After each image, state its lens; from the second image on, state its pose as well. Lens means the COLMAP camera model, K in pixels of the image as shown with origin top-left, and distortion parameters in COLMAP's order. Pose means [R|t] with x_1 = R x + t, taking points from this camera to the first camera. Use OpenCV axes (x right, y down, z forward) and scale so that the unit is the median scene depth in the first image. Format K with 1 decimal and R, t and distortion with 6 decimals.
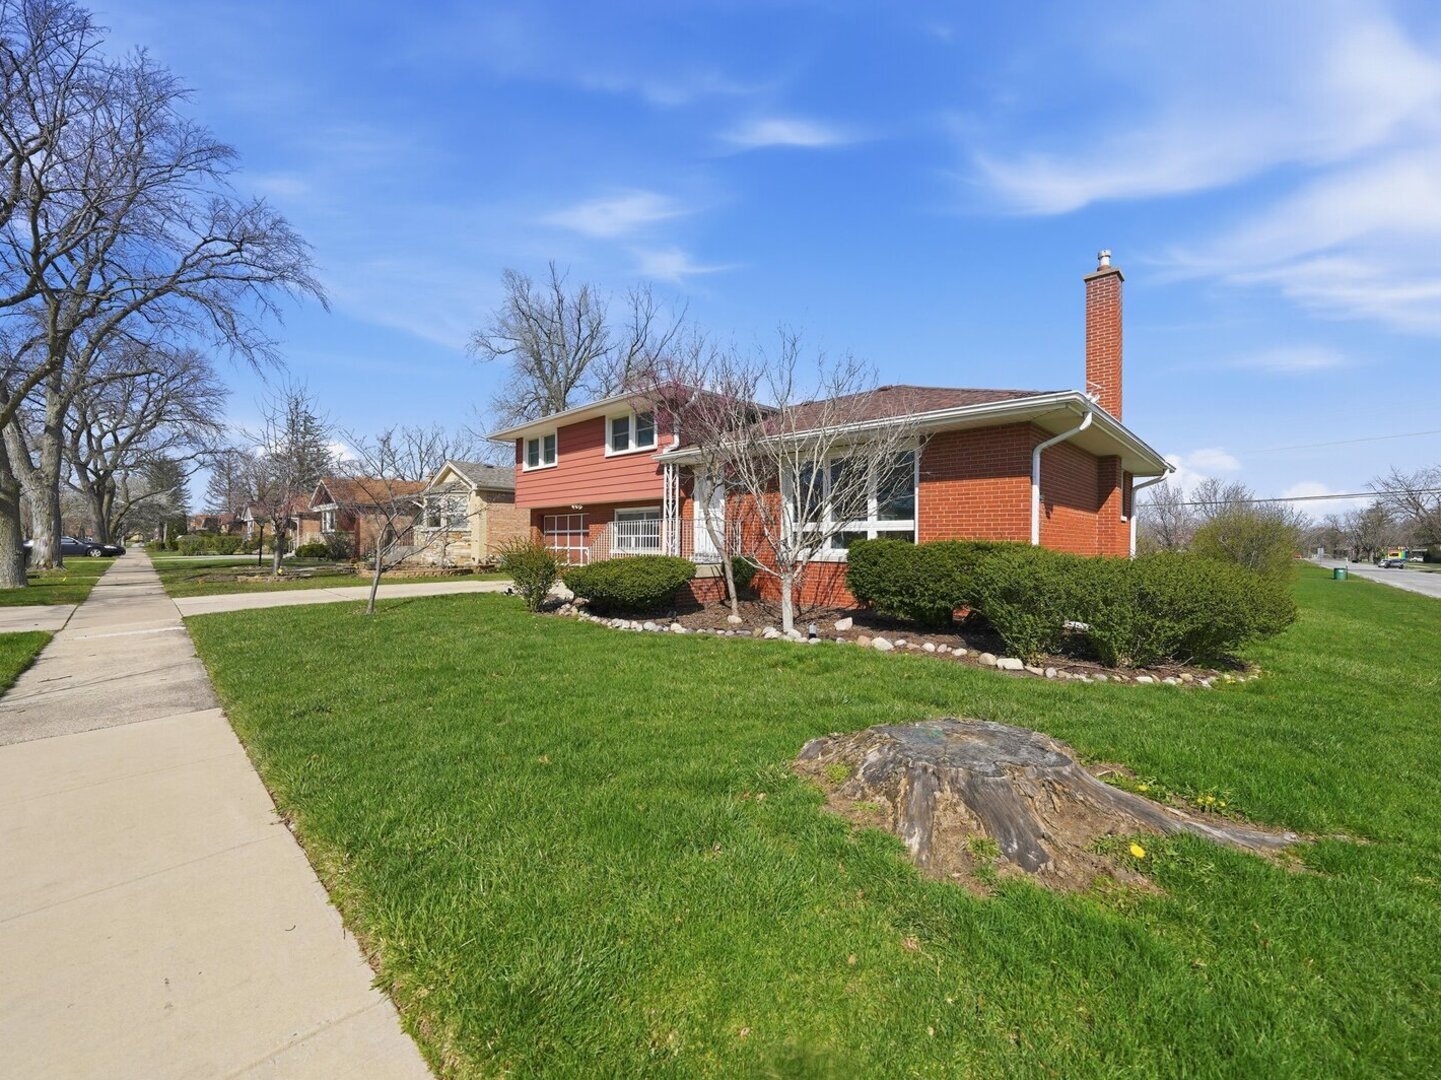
lens RADIAL K [[580.8, 0, 720.5], [0, 580.8, 540.0], [0, 0, 1]] dist [-0.018371, -0.000007]
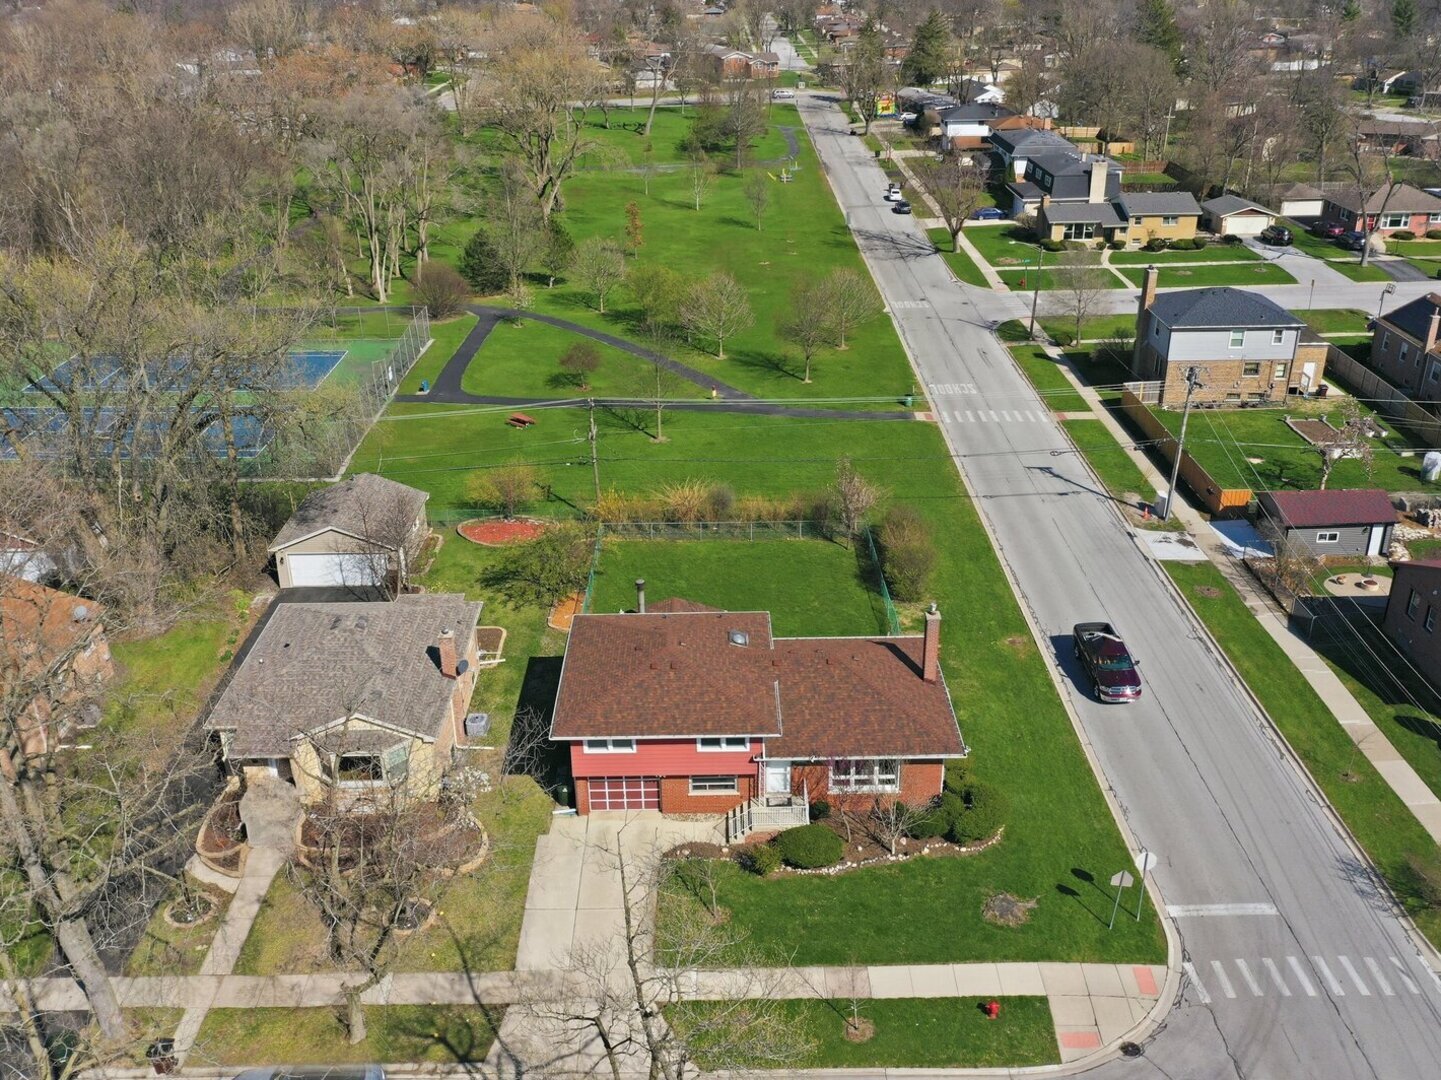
lens RADIAL K [[1293.6, 0, 720.5], [0, 1293.6, 540.0], [0, 0, 1]] dist [-0.002538, 0.004228]
pose [[0.709640, -0.316577, 0.629437, -2.986883], [0.014799, 0.899870, 0.435907, -2.995232], [-0.704409, -0.300022, 0.643269, -1.519583]]
